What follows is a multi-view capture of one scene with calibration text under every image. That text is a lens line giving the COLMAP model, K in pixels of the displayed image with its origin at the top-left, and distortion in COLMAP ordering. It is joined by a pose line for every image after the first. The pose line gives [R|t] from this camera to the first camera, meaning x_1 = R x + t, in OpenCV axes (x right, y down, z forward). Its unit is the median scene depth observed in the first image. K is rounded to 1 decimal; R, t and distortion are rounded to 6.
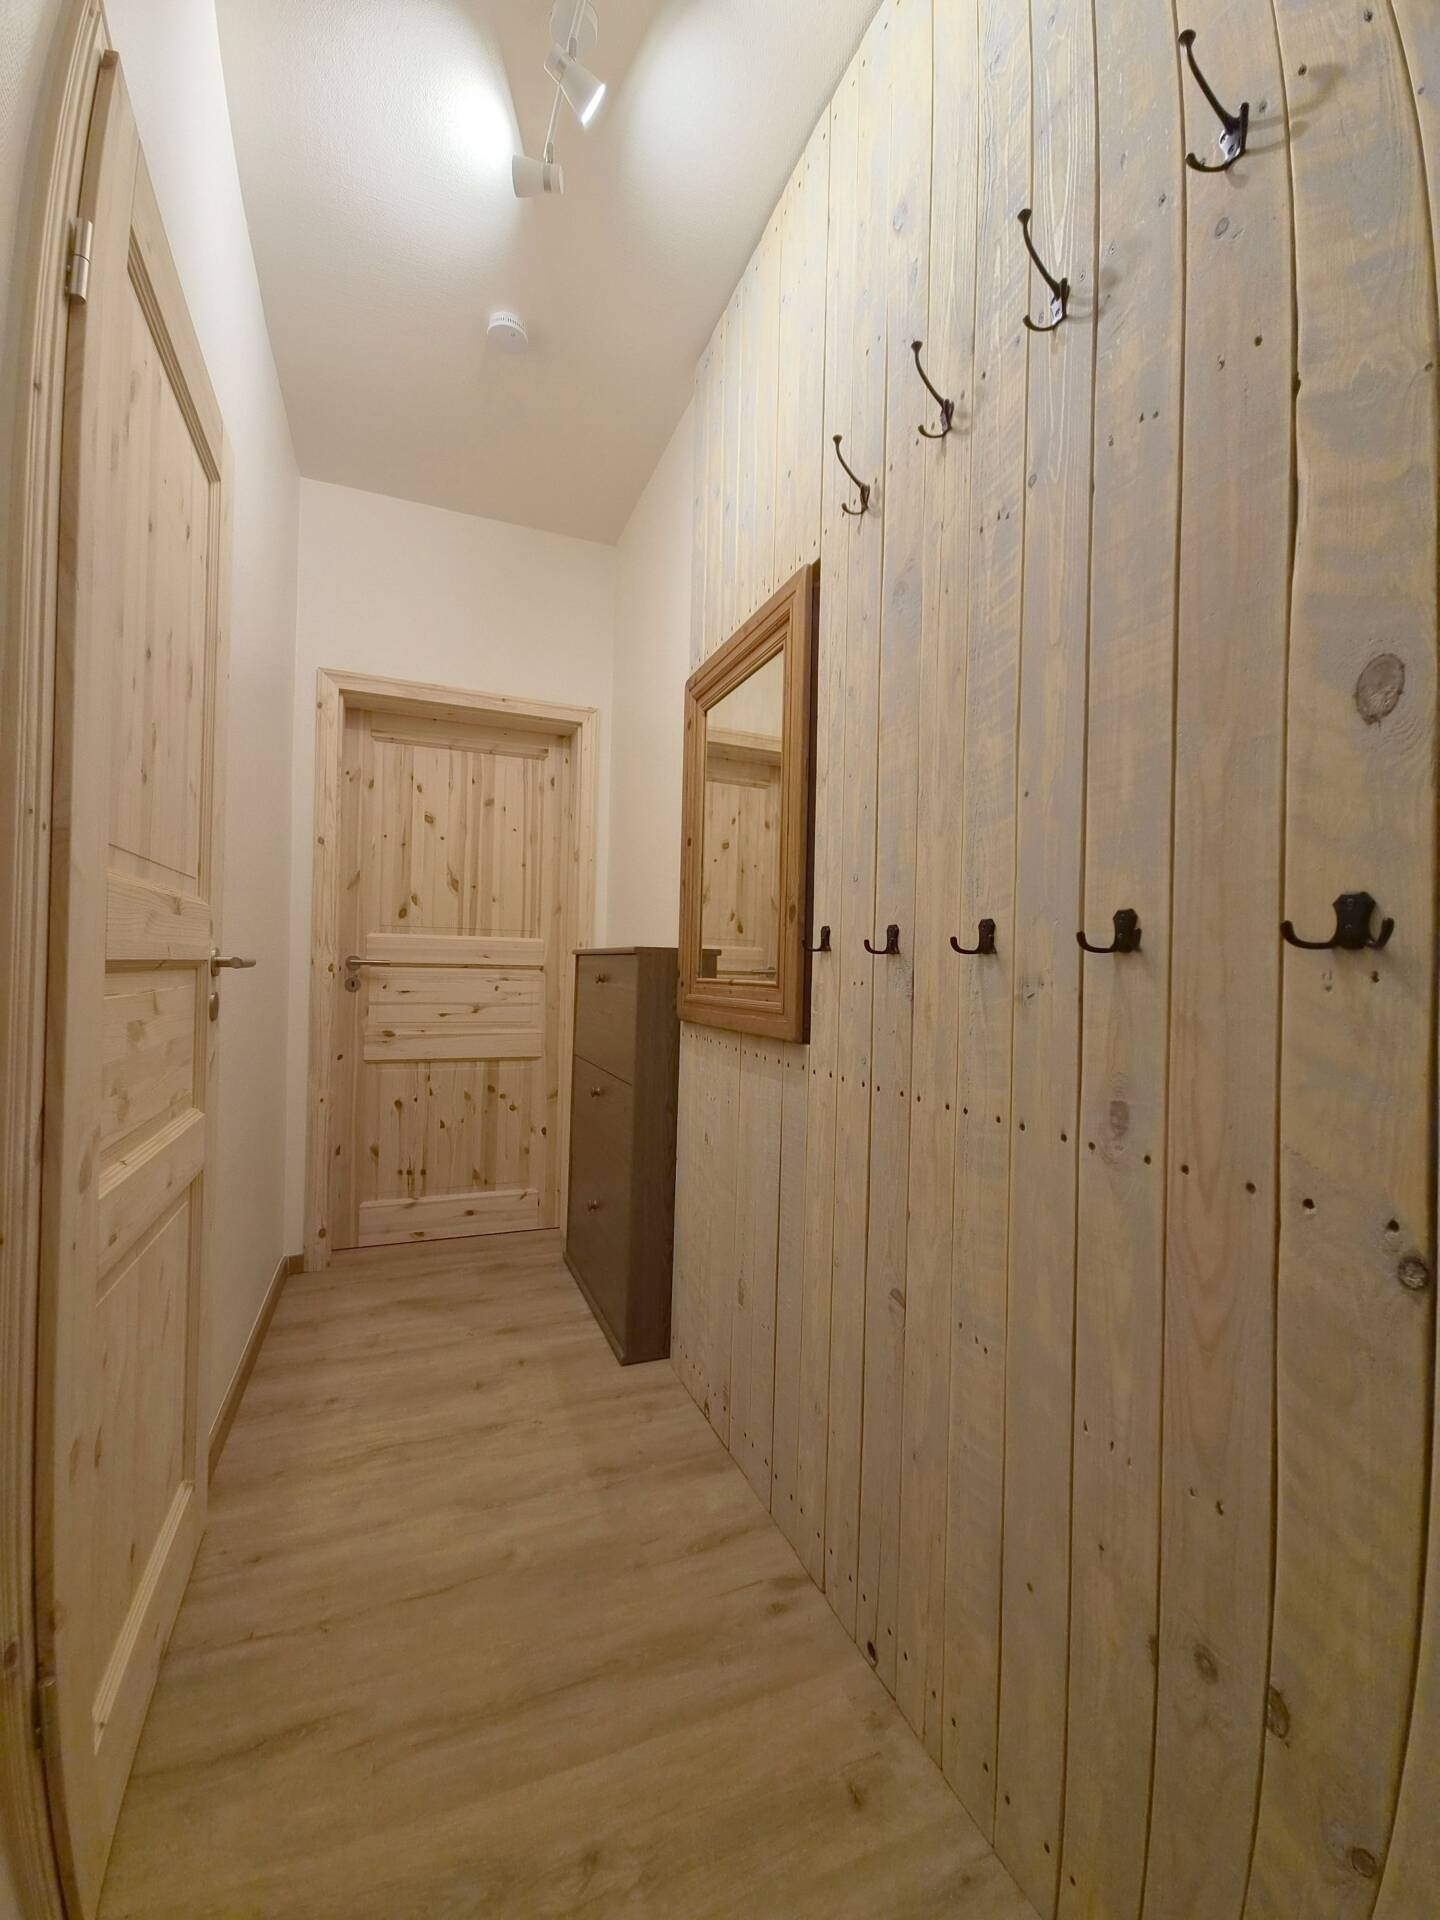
lens RADIAL K [[775.8, 0, 720.0], [0, 775.8, 960.0], [0, 0, 1]] dist [0.018943, -0.008259]
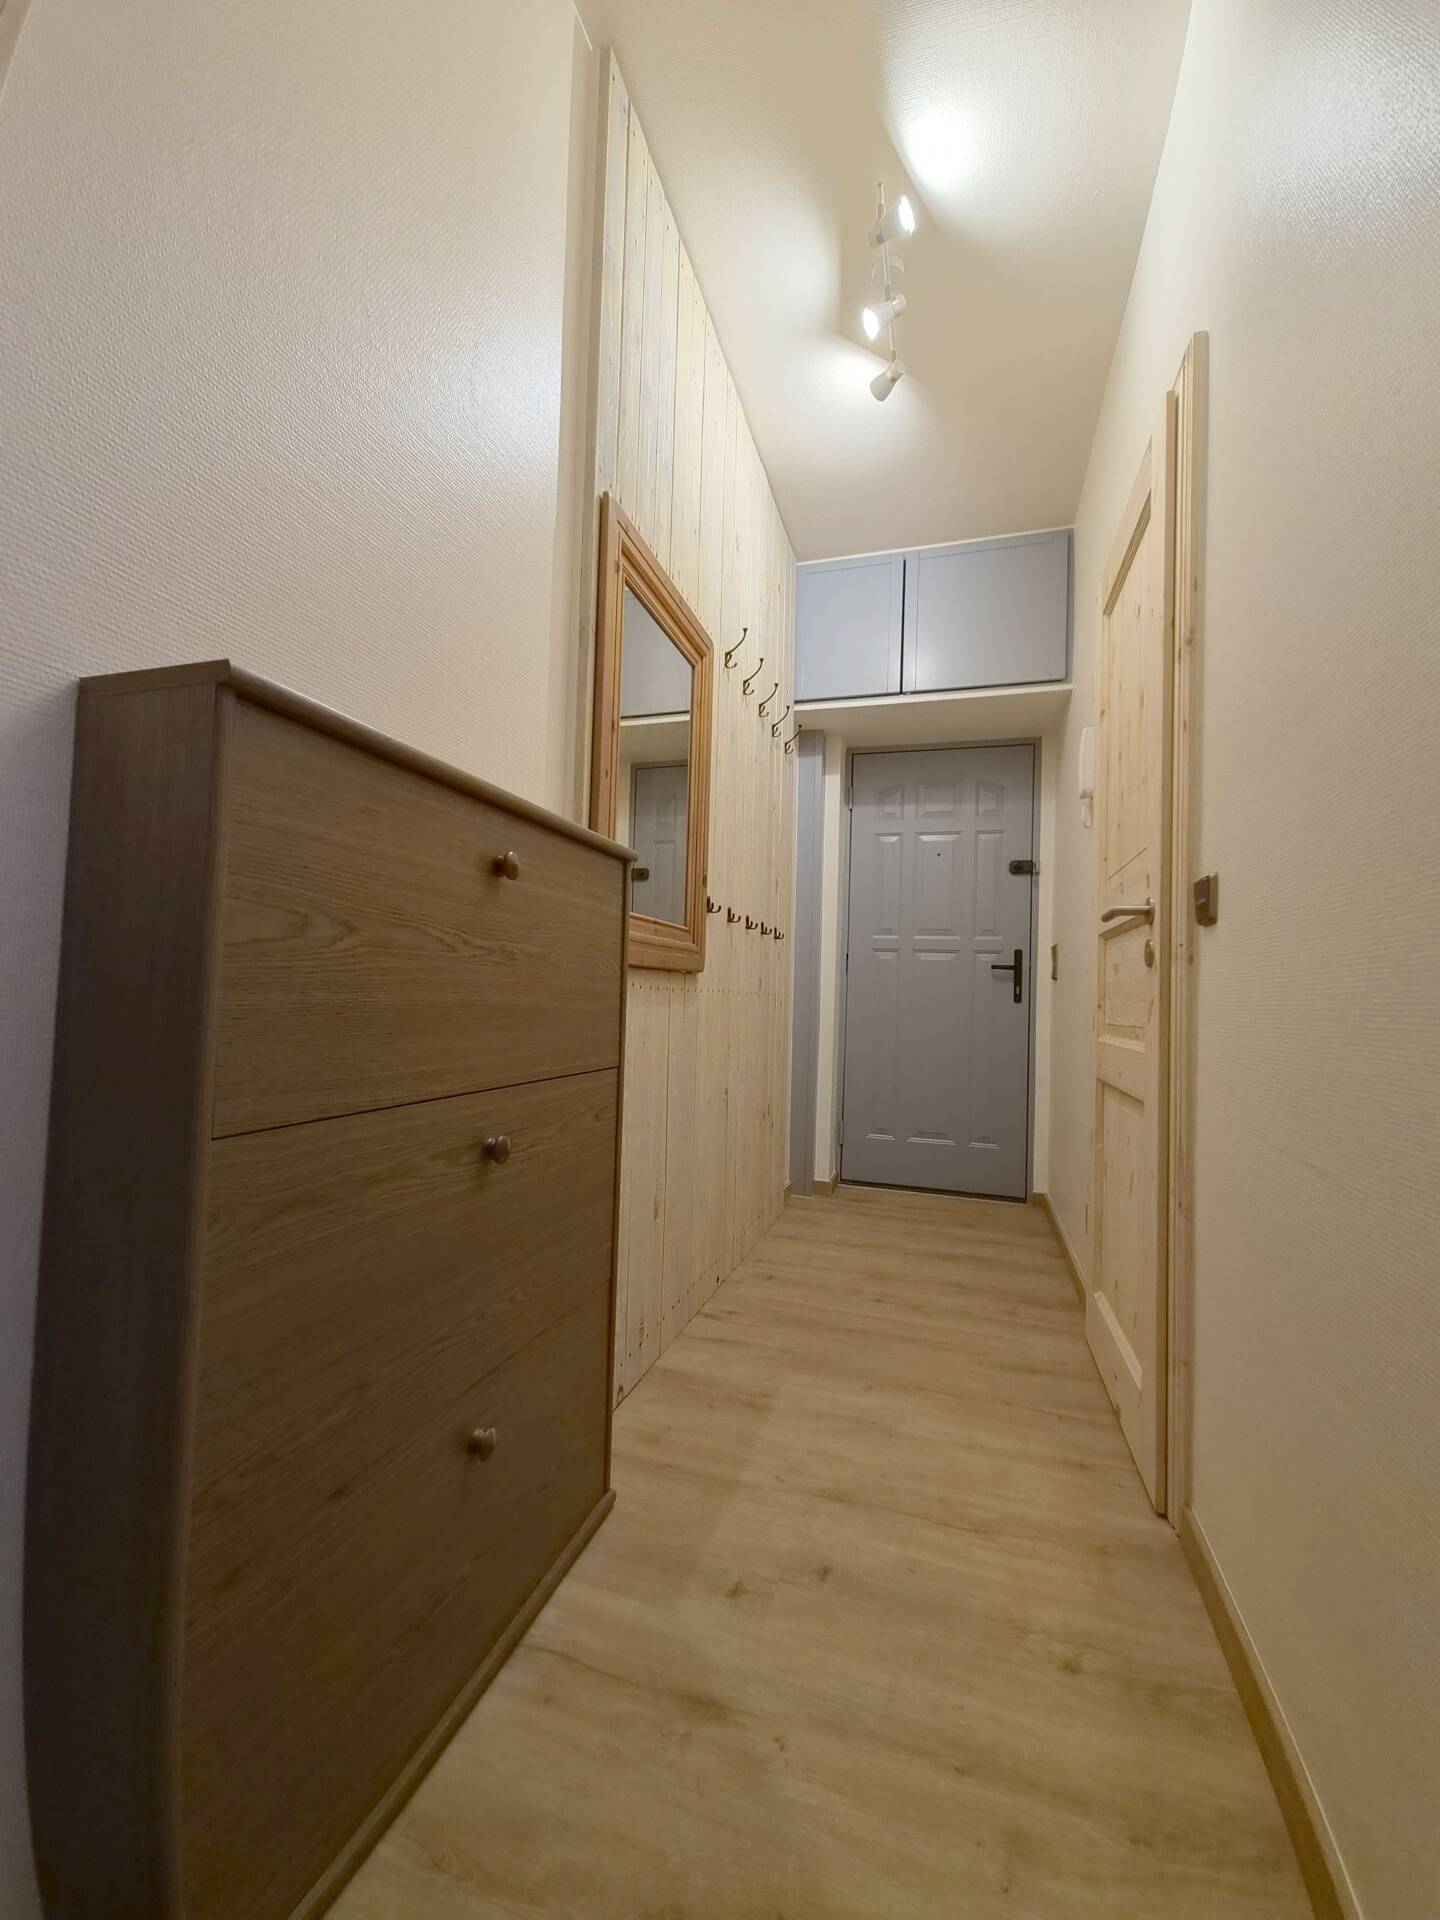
lens RADIAL K [[775.8, 0, 720.0], [0, 775.8, 960.0], [0, 0, 1]] dist [0.018943, -0.008259]
pose [[-0.770221, -0.021581, 0.637412, -0.765125], [-0.056289, 0.997827, -0.034234, 0.123555], [-0.635288, -0.062248, -0.769762, 1.903187]]
